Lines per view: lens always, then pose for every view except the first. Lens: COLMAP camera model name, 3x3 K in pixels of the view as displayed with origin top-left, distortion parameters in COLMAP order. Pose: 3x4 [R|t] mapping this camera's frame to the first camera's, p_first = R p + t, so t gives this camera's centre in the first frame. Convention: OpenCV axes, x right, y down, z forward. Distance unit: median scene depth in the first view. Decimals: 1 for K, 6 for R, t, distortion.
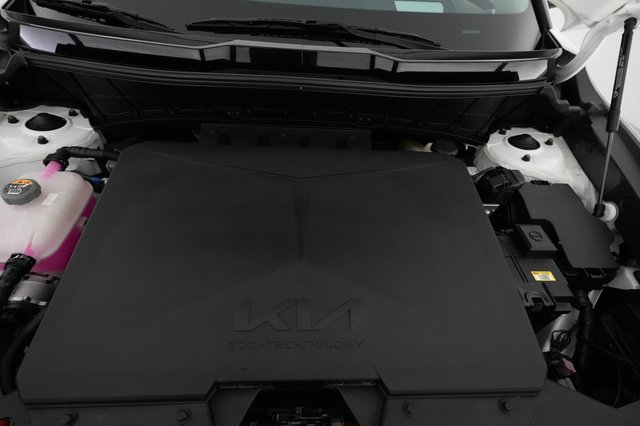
lens RADIAL K [[341.5, 0, 318.6], [0, 341.5, 211.5], [0, 0, 1]] dist [-0.000263, 0.007790]
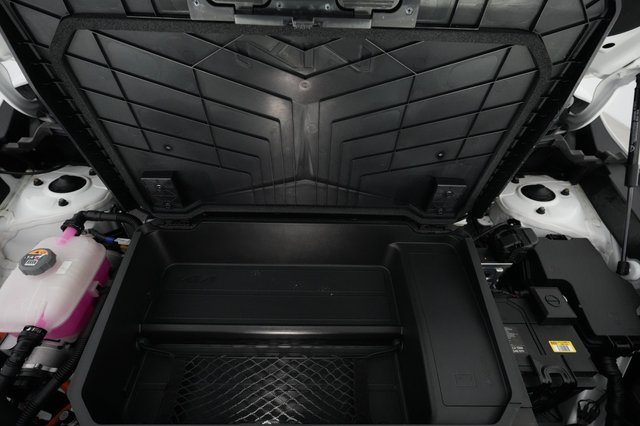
lens RADIAL K [[341.5, 0, 318.2], [0, 341.5, 212.2], [0, 0, 1]] dist [-0.000263, 0.007790]
pose [[0.998121, -0.012659, -0.059945, 0.043060], [0.009022, 0.998124, -0.060562, -0.112579], [0.060600, 0.059907, 0.996363, 0.000005]]
